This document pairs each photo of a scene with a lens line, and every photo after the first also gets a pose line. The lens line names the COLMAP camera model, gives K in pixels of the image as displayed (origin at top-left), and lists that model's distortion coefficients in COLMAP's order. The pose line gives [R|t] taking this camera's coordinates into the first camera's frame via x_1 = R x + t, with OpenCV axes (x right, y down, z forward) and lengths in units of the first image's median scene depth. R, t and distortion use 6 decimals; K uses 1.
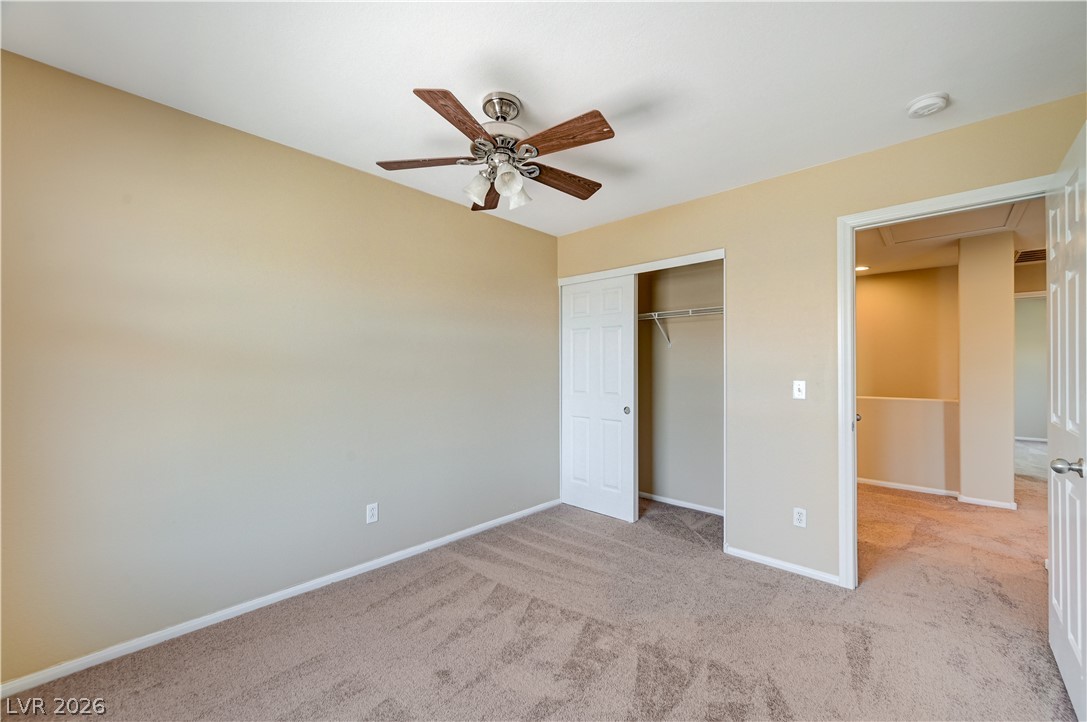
lens RADIAL K [[437.8, 0, 551.4], [0, 437.8, 363.2], [0, 0, 1]] dist [0.001377, 0.000715]
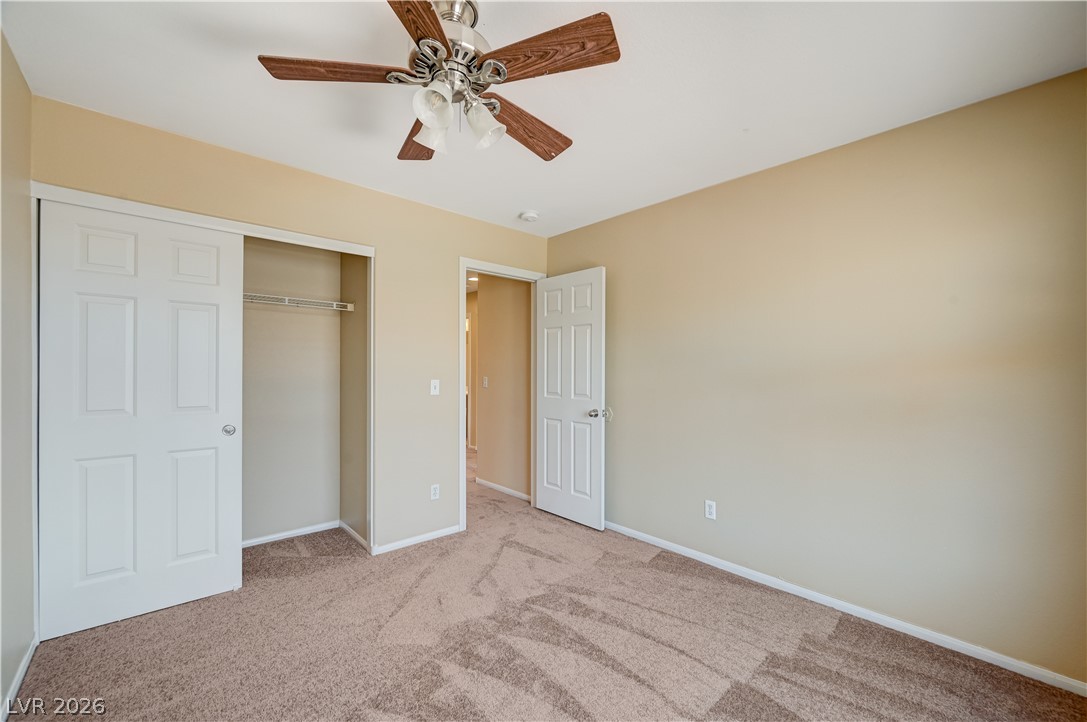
lens RADIAL K [[437.8, 0, 546.4], [0, 437.8, 369.8], [0, 0, 1]] dist [0.001377, 0.000715]
pose [[0.083017, 0.001481, 0.996547, -0.623746], [-0.015465, 0.999880, -0.000198, 0.007061], [-0.996428, -0.015395, 0.083030, 0.593109]]
